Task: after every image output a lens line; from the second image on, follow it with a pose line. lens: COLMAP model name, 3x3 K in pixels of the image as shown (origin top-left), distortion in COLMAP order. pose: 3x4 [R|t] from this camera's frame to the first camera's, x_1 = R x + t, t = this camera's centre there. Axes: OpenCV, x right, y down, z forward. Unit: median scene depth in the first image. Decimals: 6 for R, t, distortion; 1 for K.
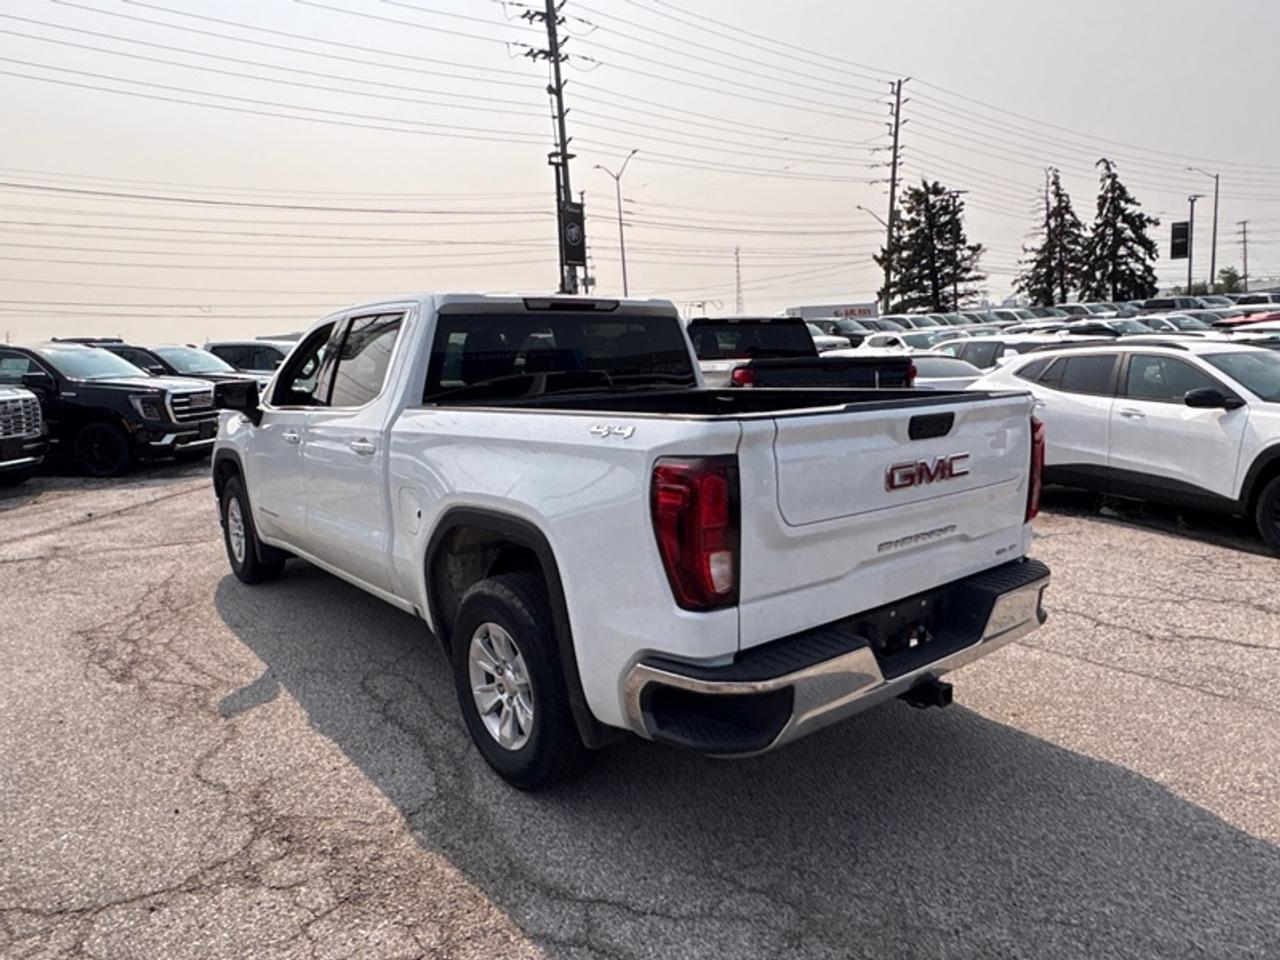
lens RADIAL K [[832.2, 0, 638.9], [0, 832.2, 474.5], [0, 0, 1]] dist [-0.002350, 0.003698]
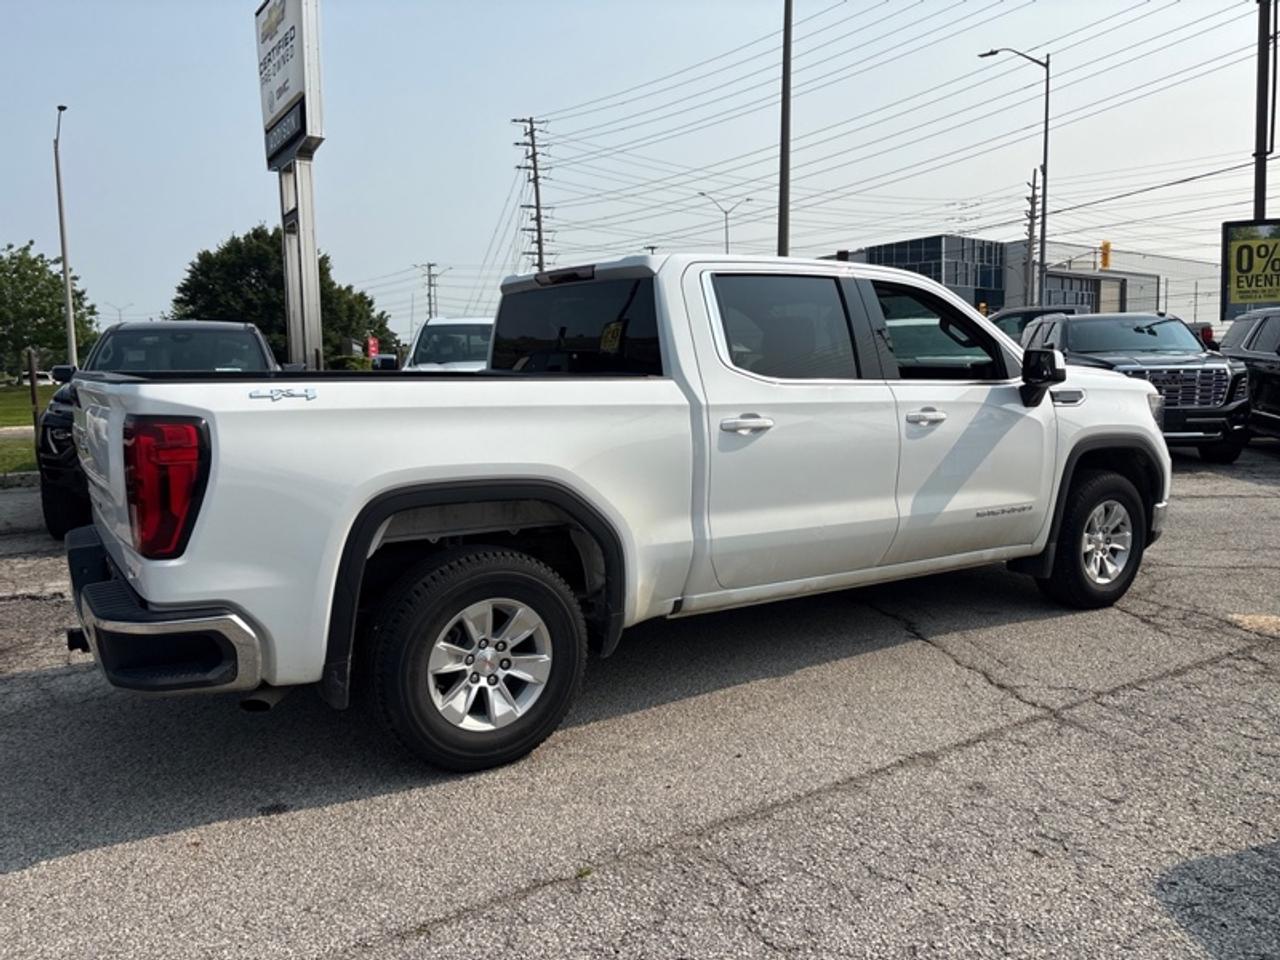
lens RADIAL K [[975.6, 0, 646.9], [0, 975.6, 477.6], [0, 0, 1]] dist [0.036402, -0.034590]
pose [[-0.089922, 0.153236, -0.984090, 0.088456], [-0.132966, 0.977400, 0.164344, -0.015000], [0.987033, 0.145628, -0.067515, 0.103211]]
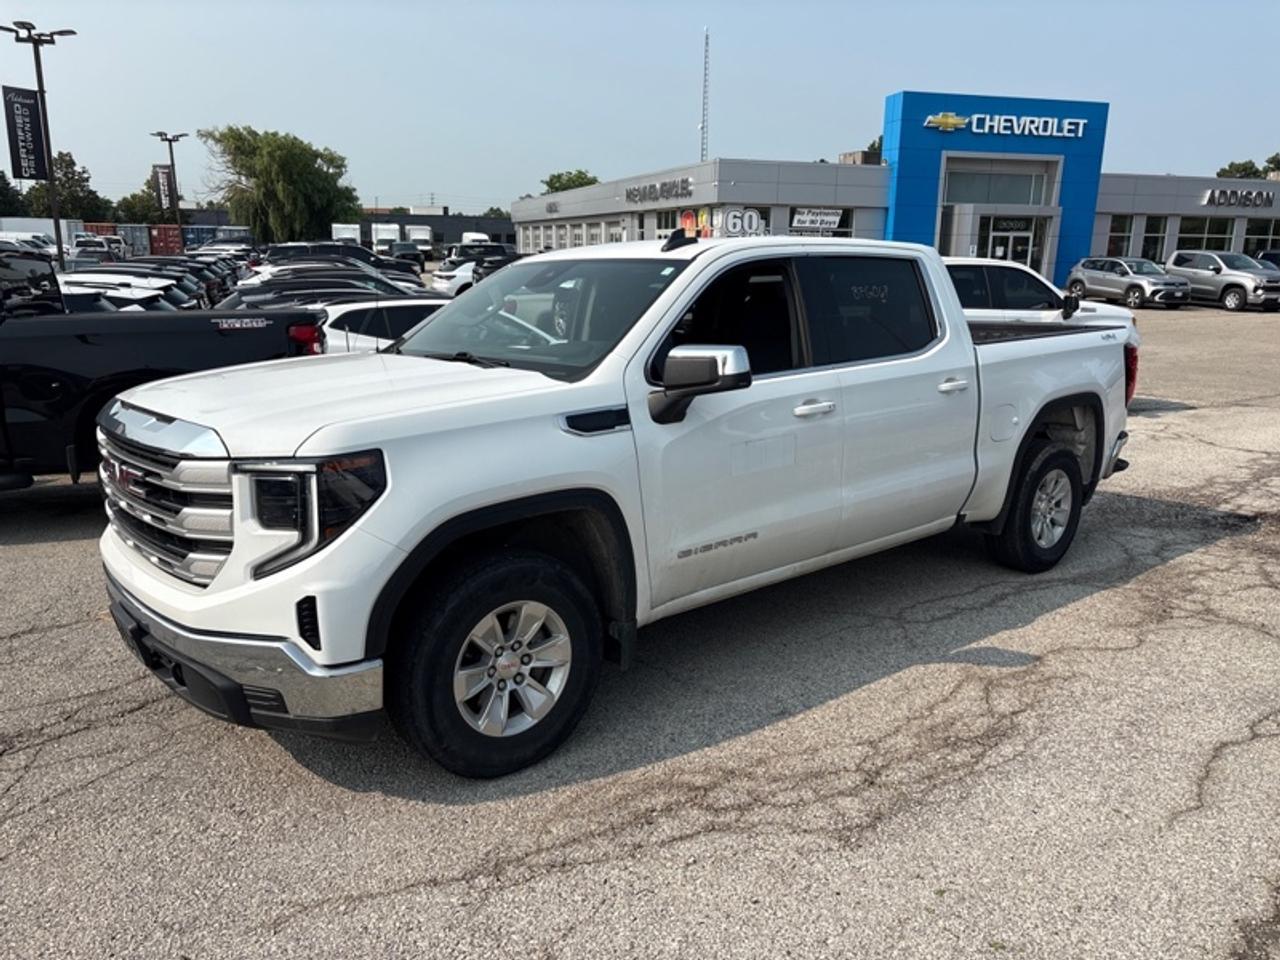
lens RADIAL K [[975.6, 0, 642.3], [0, 975.6, 478.3], [0, 0, 1]] dist [0.036402, -0.034590]
pose [[-0.033126, -0.170047, 0.984879, -0.126614], [0.148863, 0.973589, 0.173105, -0.015575], [-0.988303, 0.152346, -0.006937, 0.113759]]
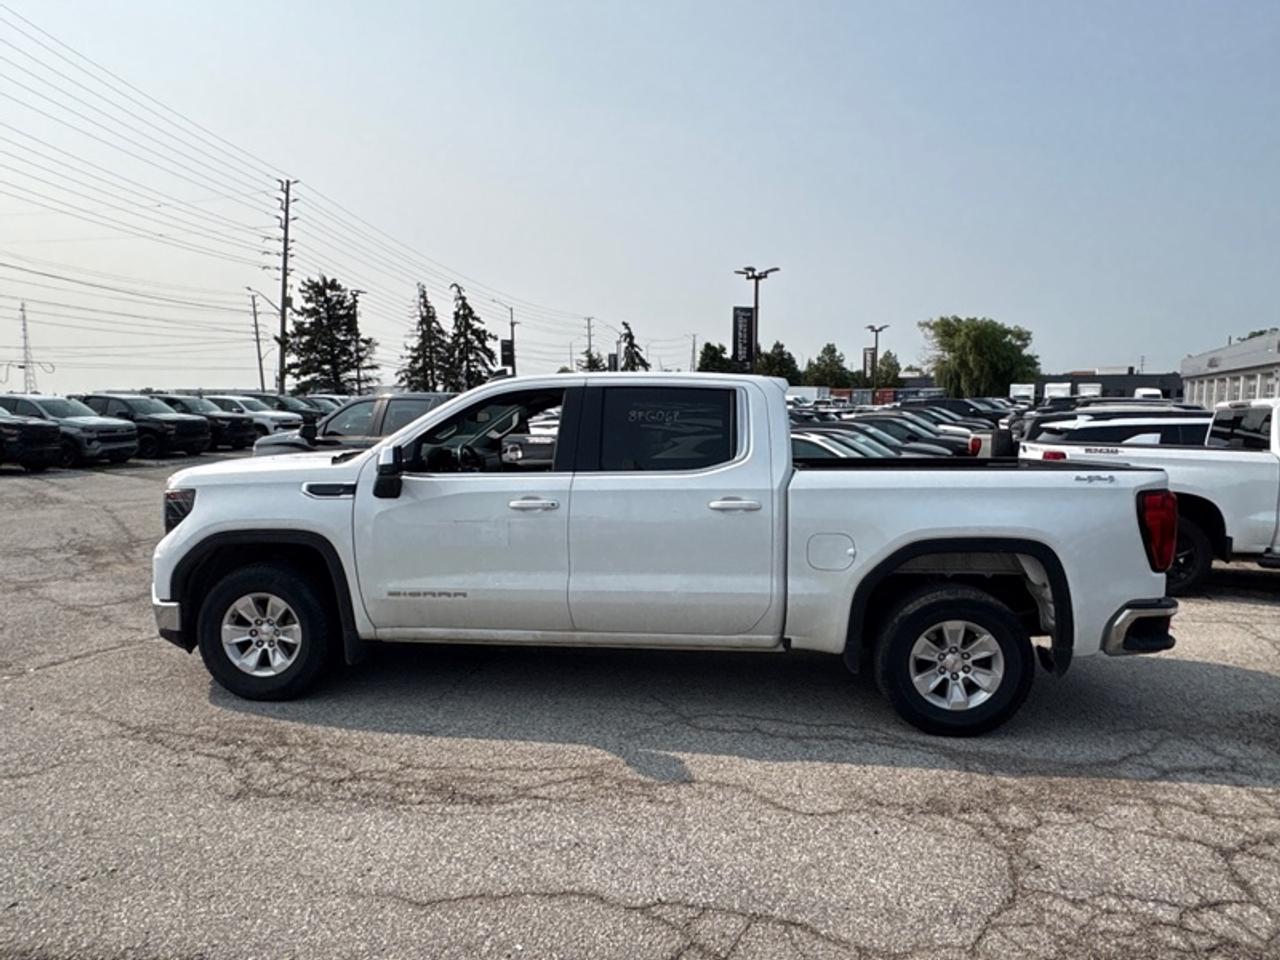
lens RADIAL K [[752.3, 0, 635.6], [0, 752.3, 478.0], [0, 0, 1]] dist [-0.006976, 0.006921]
pose [[0.693595, -0.013074, 0.720247, -0.092360], [0.072748, 0.995995, -0.051978, -0.002046], [-0.716683, 0.088448, 0.691768, 0.031130]]
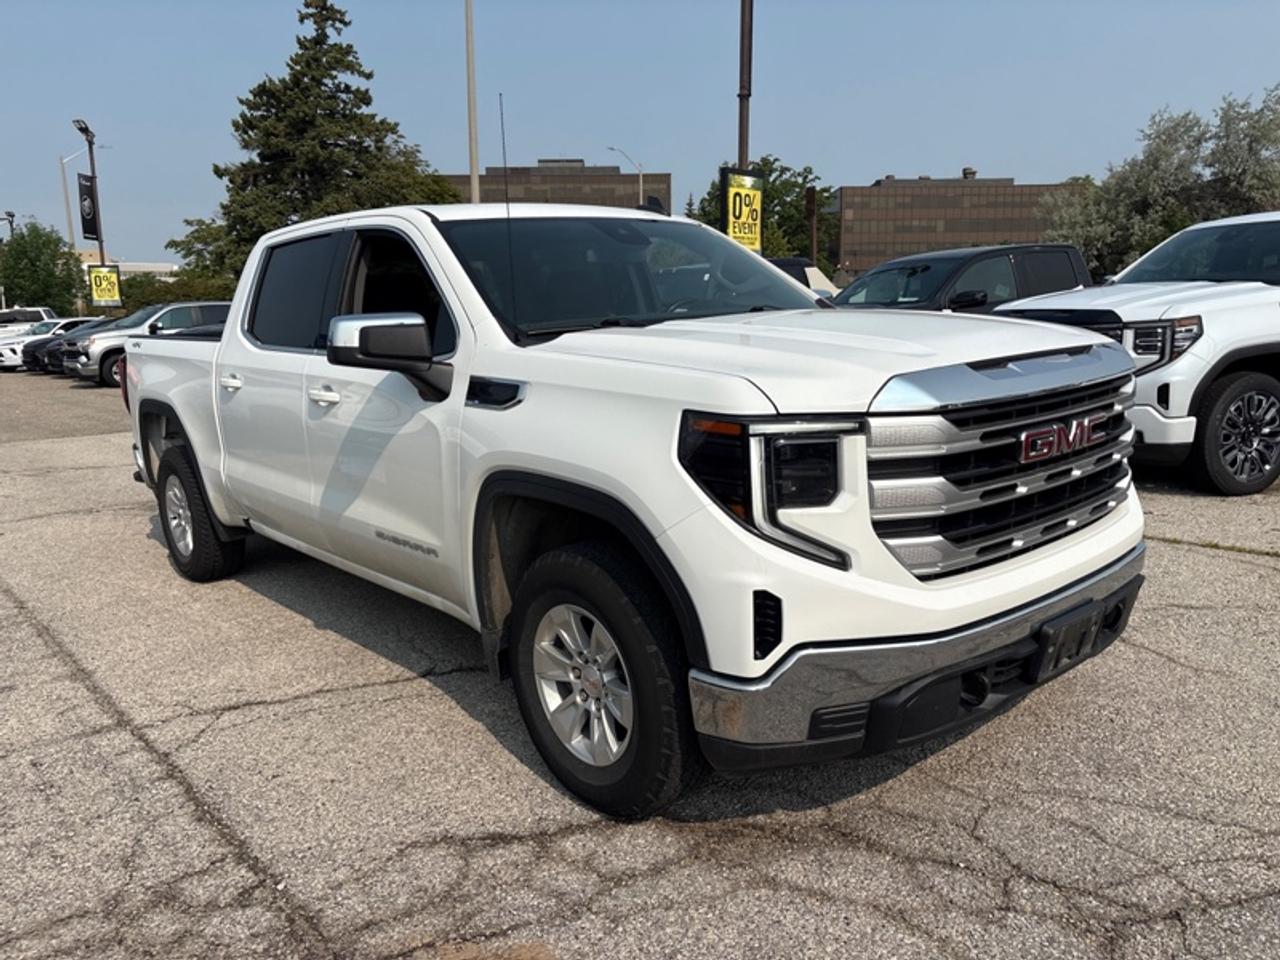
lens RADIAL K [[975.6, 0, 640.8], [0, 975.6, 479.3], [0, 0, 1]] dist [0.036402, -0.034590]
pose [[-0.996403, 0.080585, -0.026194, -0.031129], [0.067873, 0.944093, 0.322618, -0.026263], [0.050728, 0.319680, -0.946167, 0.201363]]
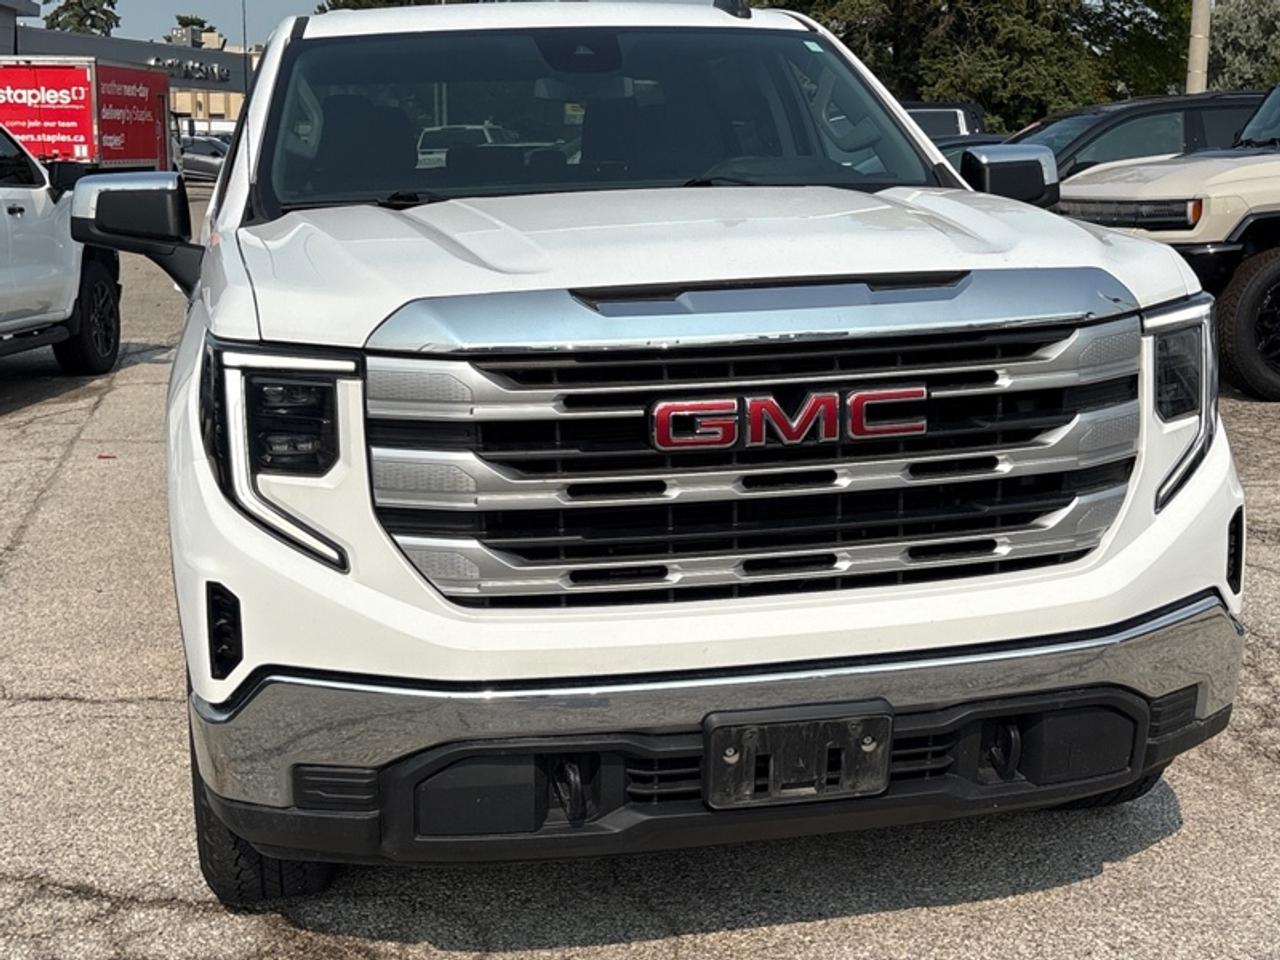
lens RADIAL K [[1914.2, 0, 631.2], [0, 1914.2, 473.9], [0, 0, 1]] dist [0.073429, 0.000000]
pose [[-0.889999, -0.024184, 0.455320, -0.081409], [0.117168, 0.952929, 0.279640, -0.026312], [-0.440651, 0.302228, -0.845272, 0.208130]]
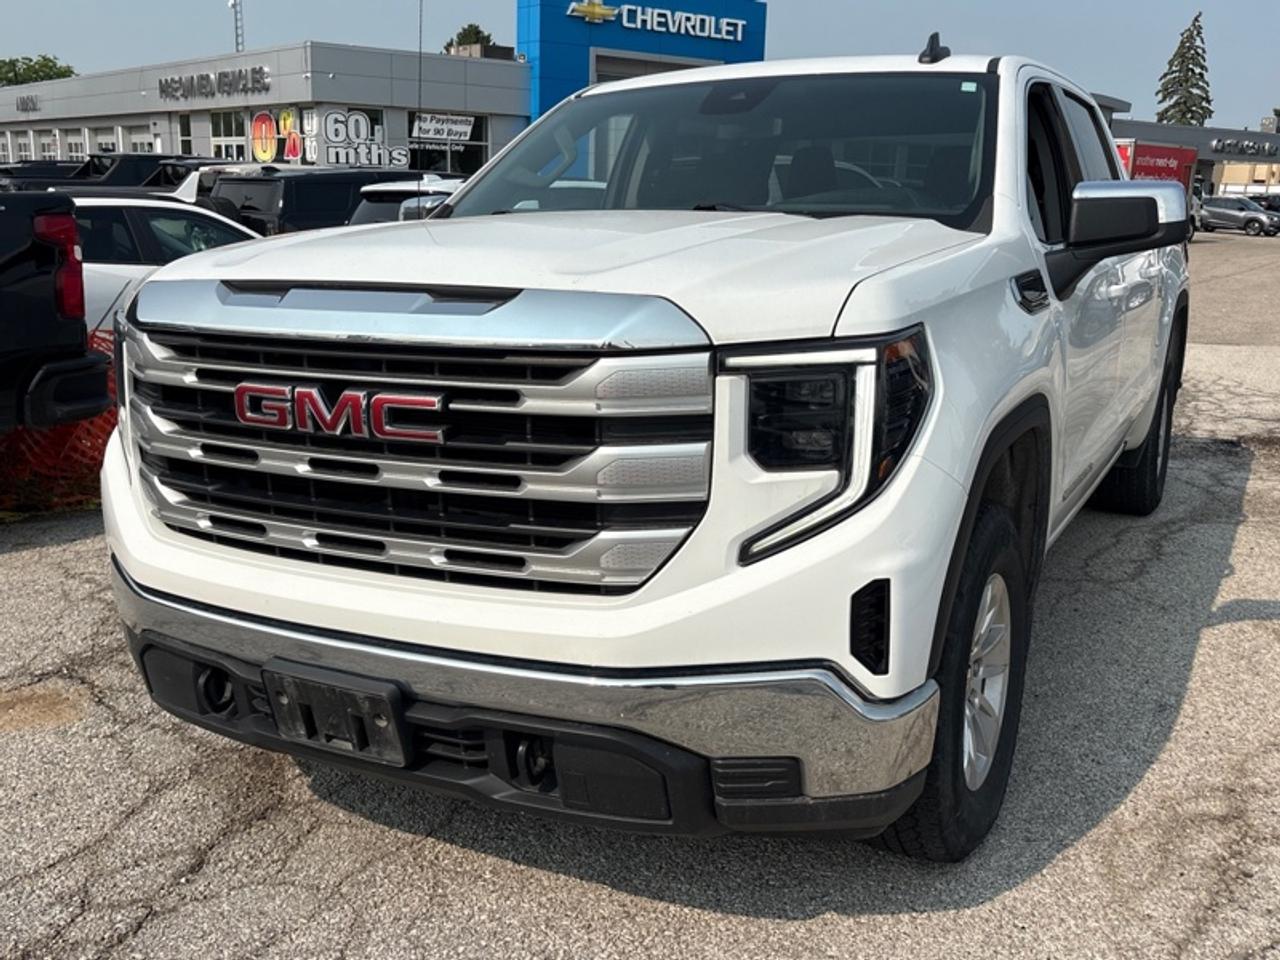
lens RADIAL K [[1252.8, 0, 634.9], [0, 1252.8, 483.2], [0, 0, 1]] dist [0.022087, 0.000000]
pose [[-0.396159, -0.161388, 0.903887, -0.103764], [0.146210, 0.960782, 0.235628, -0.016001], [-0.906466, 0.225504, -0.357025, 0.156980]]
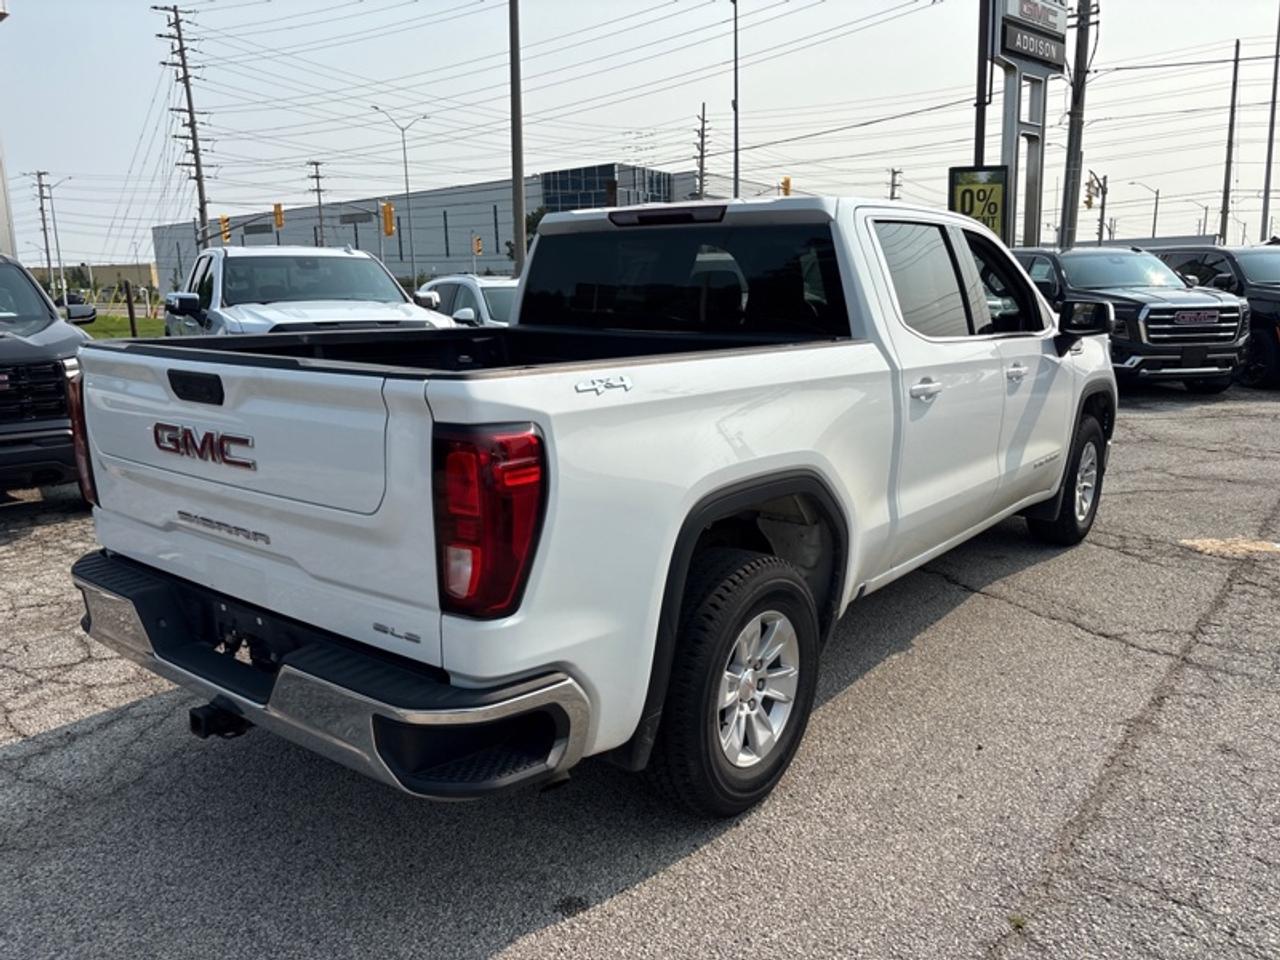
lens RADIAL K [[975.6, 0, 634.3], [0, 975.6, 485.6], [0, 0, 1]] dist [0.036402, -0.034590]
pose [[0.229434, 0.227721, -0.946310, 0.074233], [-0.142212, 0.969655, 0.198859, -0.011647], [0.962879, 0.088952, 0.254857, 0.064894]]
